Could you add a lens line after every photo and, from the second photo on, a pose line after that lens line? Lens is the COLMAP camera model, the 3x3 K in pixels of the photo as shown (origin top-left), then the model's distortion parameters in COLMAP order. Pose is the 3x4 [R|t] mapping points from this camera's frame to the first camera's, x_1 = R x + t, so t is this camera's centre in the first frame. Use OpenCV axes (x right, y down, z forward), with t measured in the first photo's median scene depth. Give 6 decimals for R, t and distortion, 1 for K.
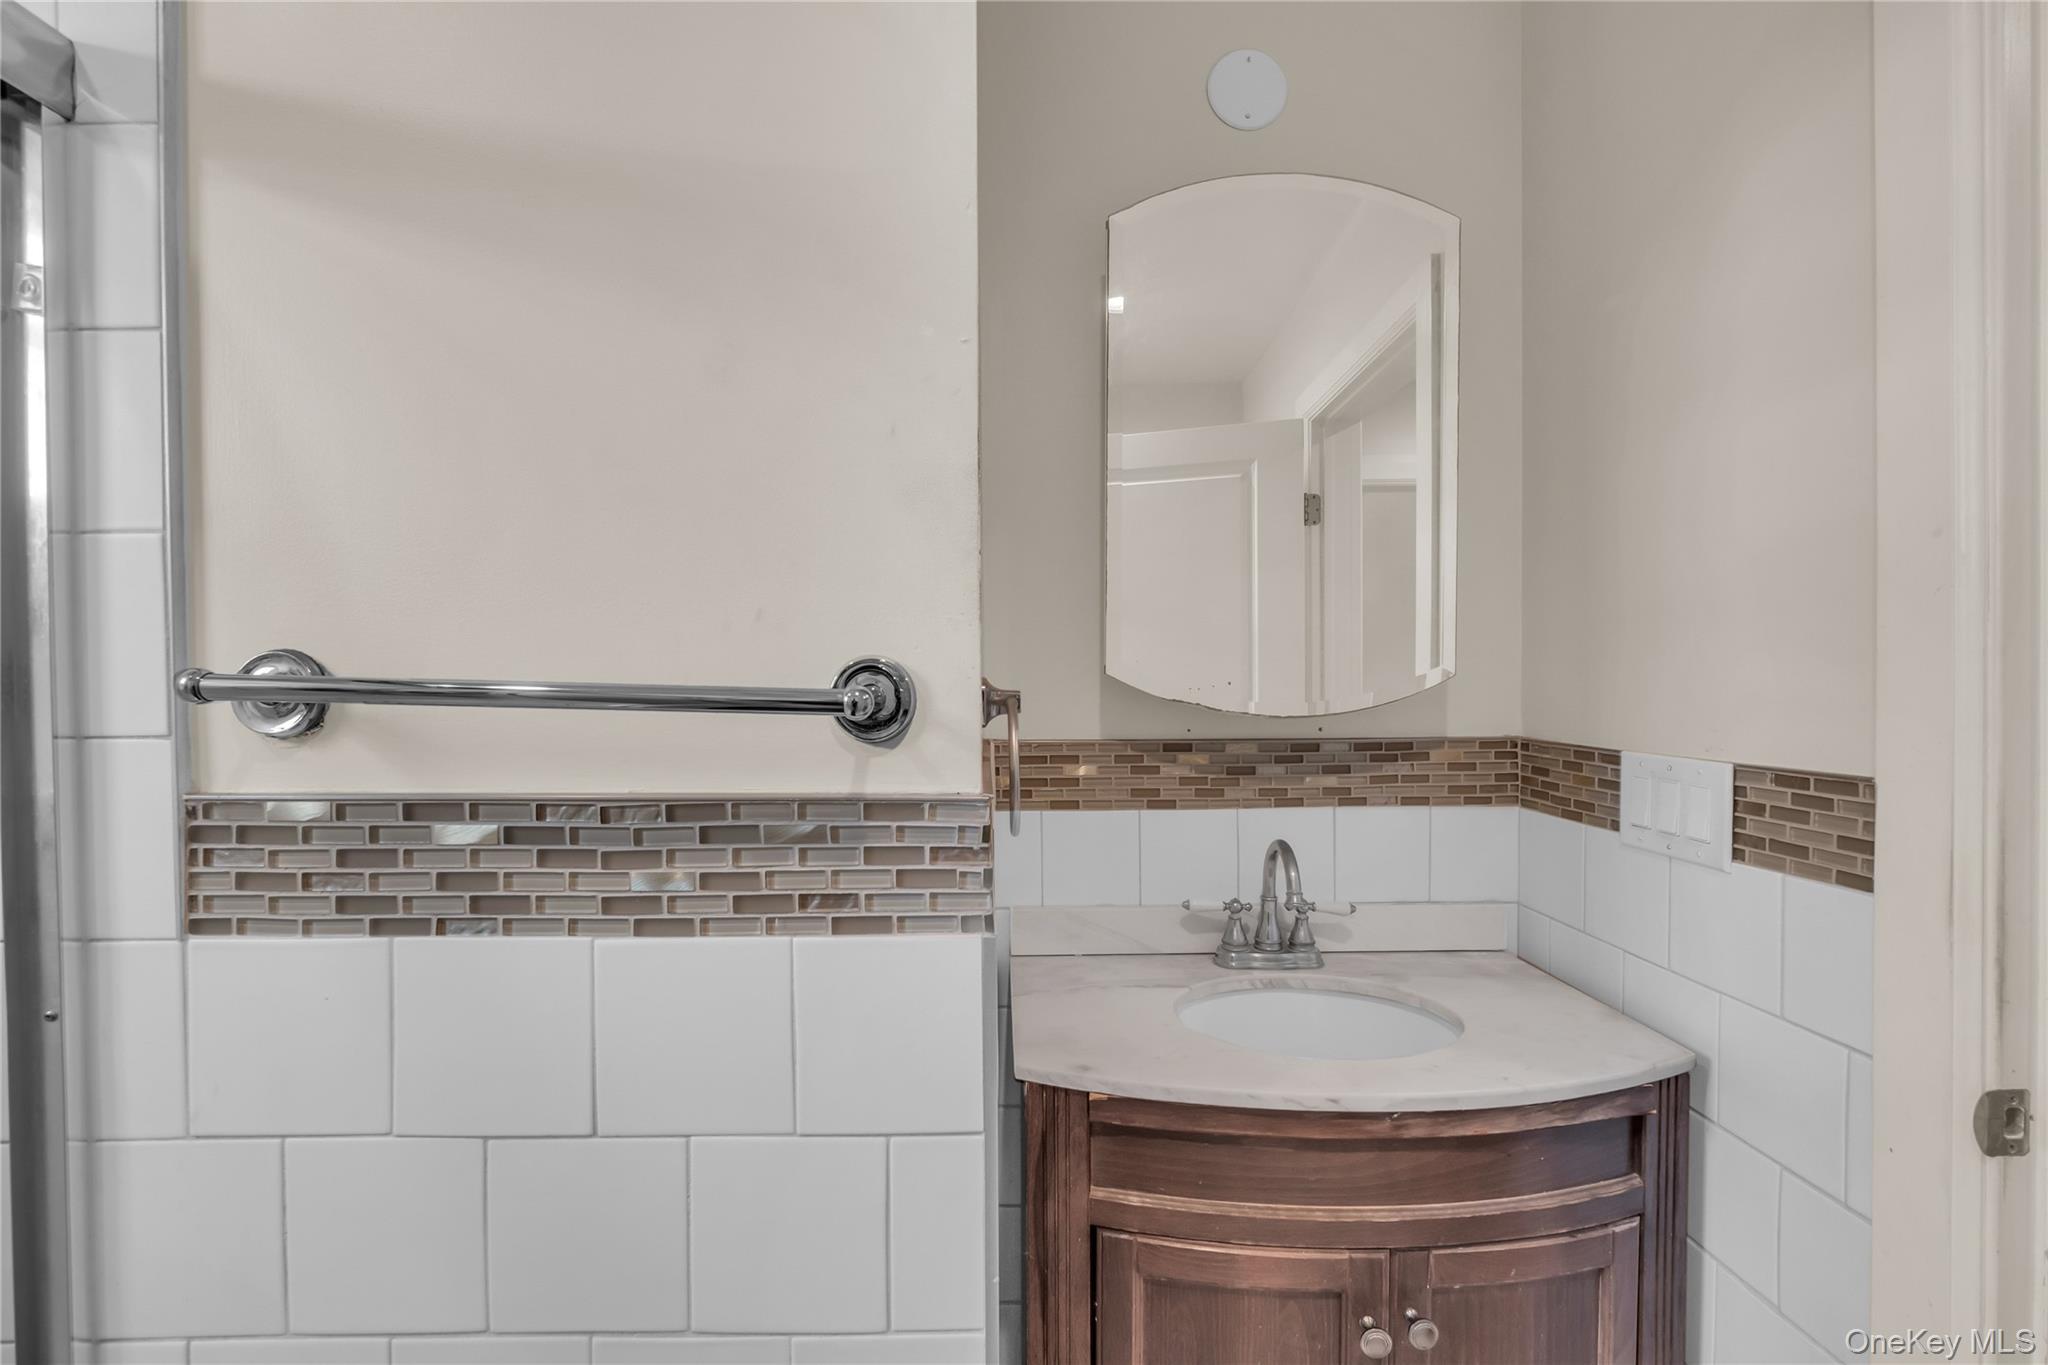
lens RADIAL K [[866.5, 0, 1020.1], [0, 866.5, 694.7], [0, 0, 1]] dist [-0.004846, 0.000288]
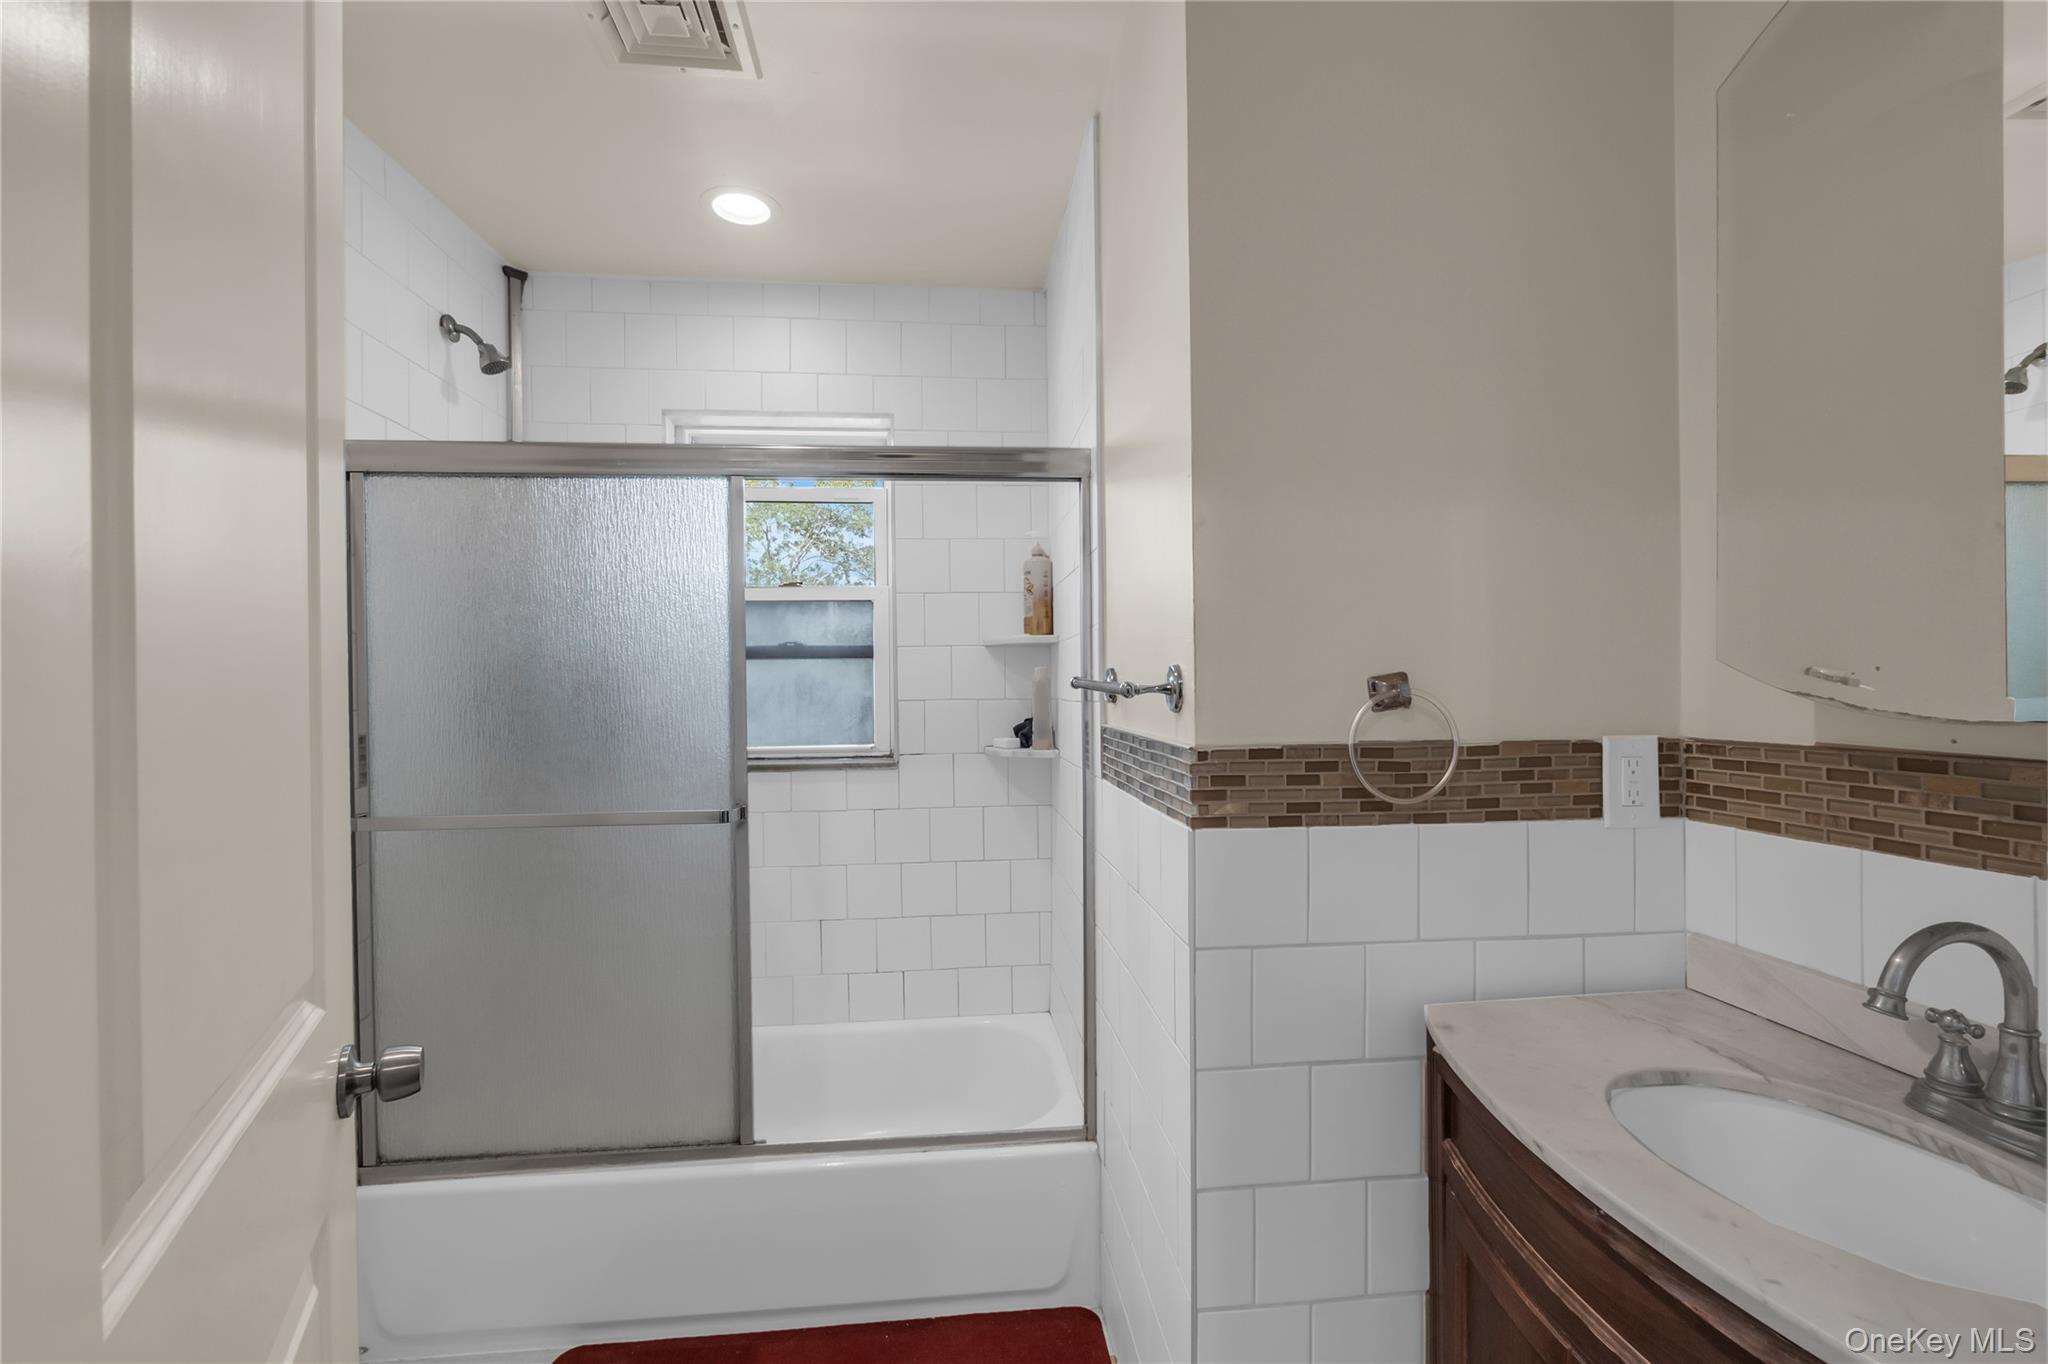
lens RADIAL K [[866.5, 0, 1020.1], [0, 866.5, 694.2], [0, 0, 1]] dist [-0.004846, 0.000288]
pose [[0.085279, 0.011257, -0.996294, 0.843981], [0.003670, 0.999926, 0.011612, -0.003692], [0.996350, -0.004647, 0.085231, 0.283110]]
